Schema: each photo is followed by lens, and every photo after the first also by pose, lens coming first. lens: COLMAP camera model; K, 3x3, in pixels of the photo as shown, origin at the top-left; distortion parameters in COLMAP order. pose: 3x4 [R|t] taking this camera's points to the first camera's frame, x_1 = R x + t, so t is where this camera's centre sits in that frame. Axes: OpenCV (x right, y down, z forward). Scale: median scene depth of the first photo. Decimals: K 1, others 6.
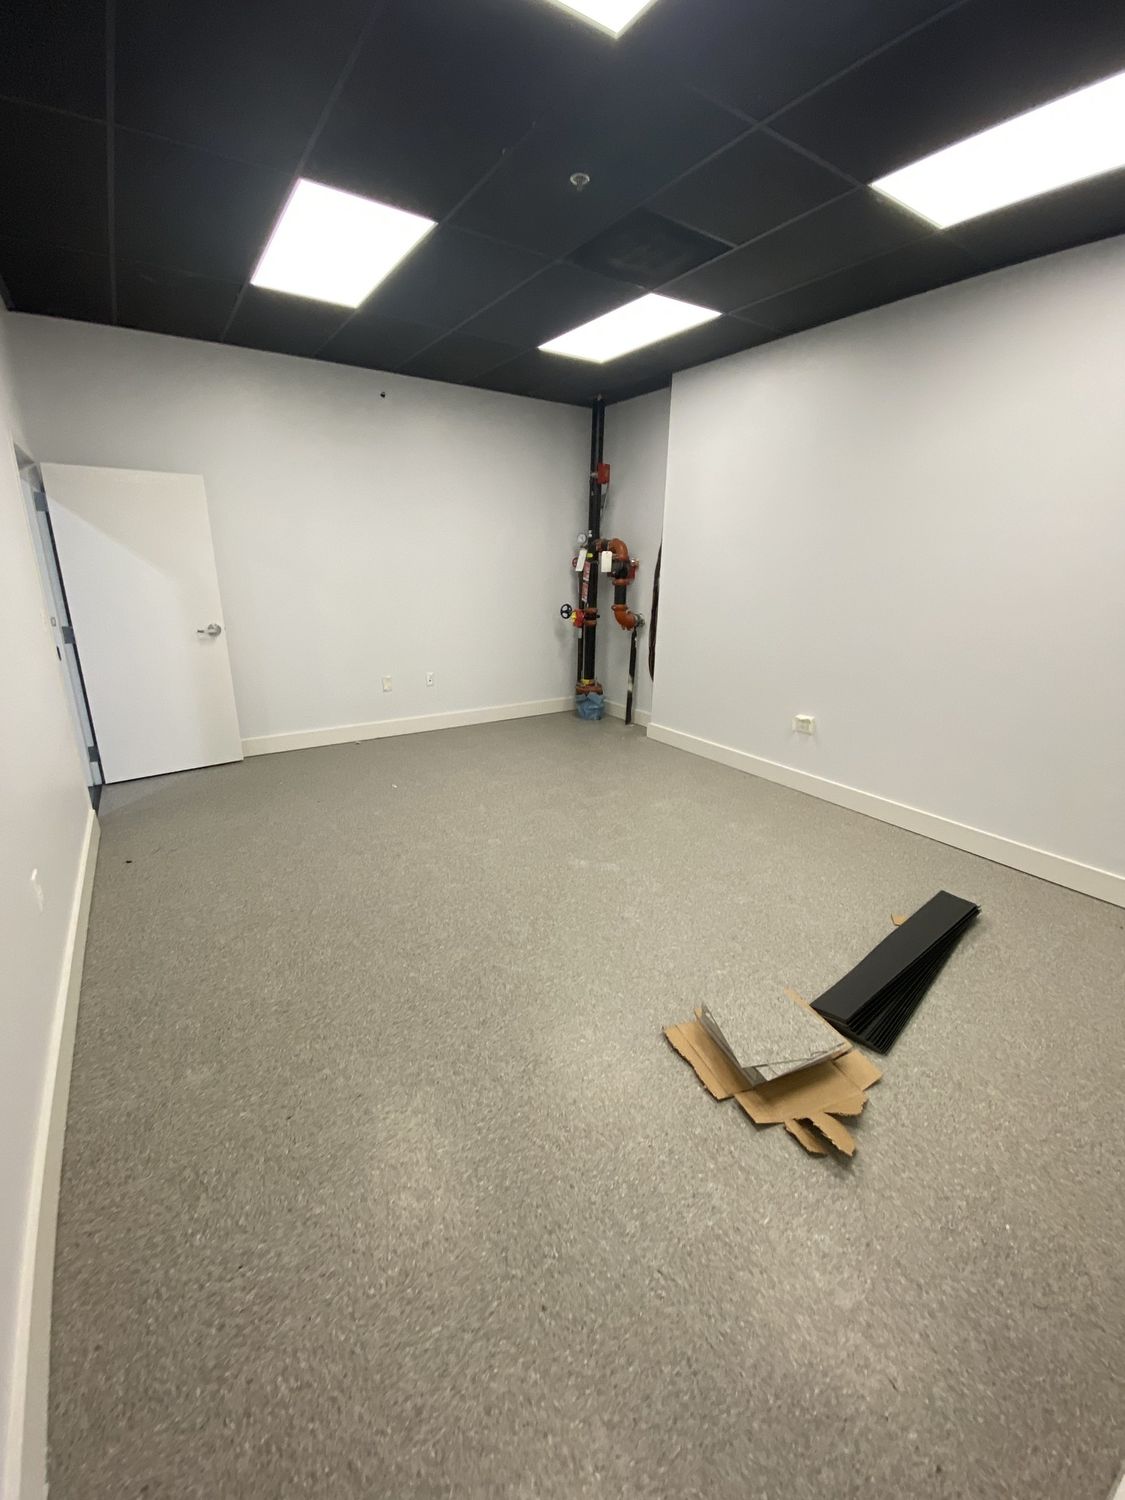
lens RADIAL K [[610.8, 0, 559.4], [0, 610.8, 749.6], [0, 0, 1]] dist [0.026220, -0.023933]
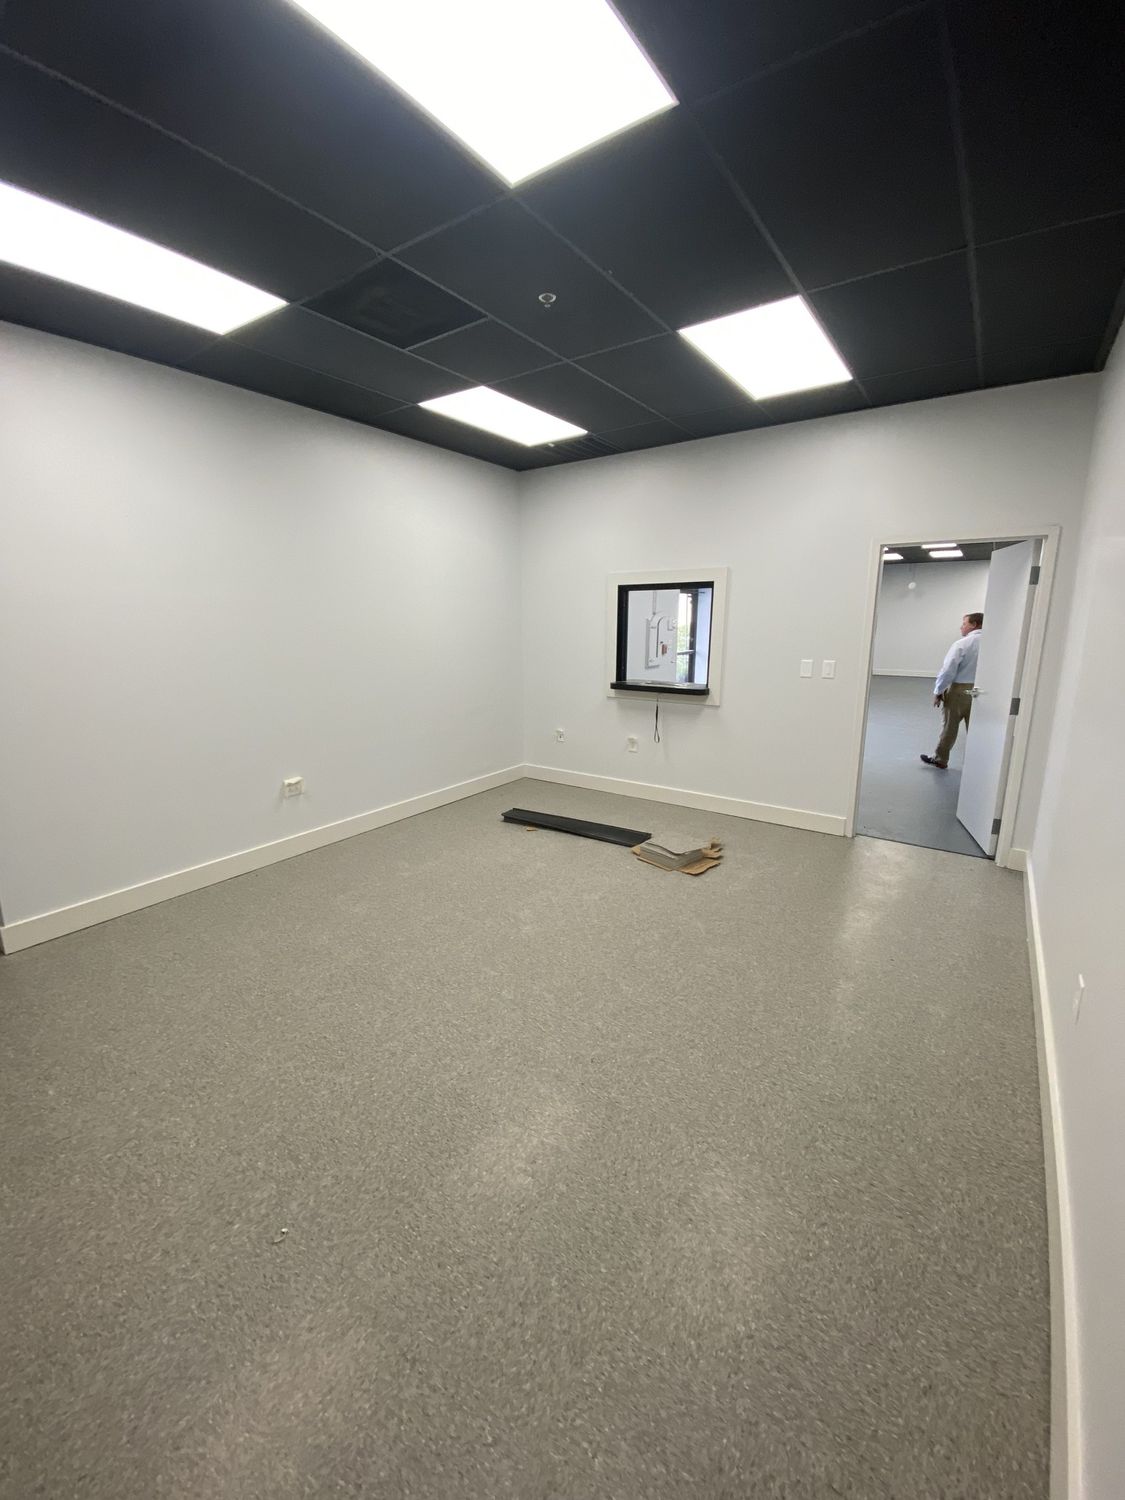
lens RADIAL K [[610.8, 0, 559.4], [0, 610.8, 749.6], [0, 0, 1]] dist [0.026220, -0.023933]
pose [[-0.370455, -0.214574, 0.903726, -0.860155], [0.278062, 0.902713, 0.328316, -0.407890], [-0.886253, 0.372918, -0.274750, 1.181485]]
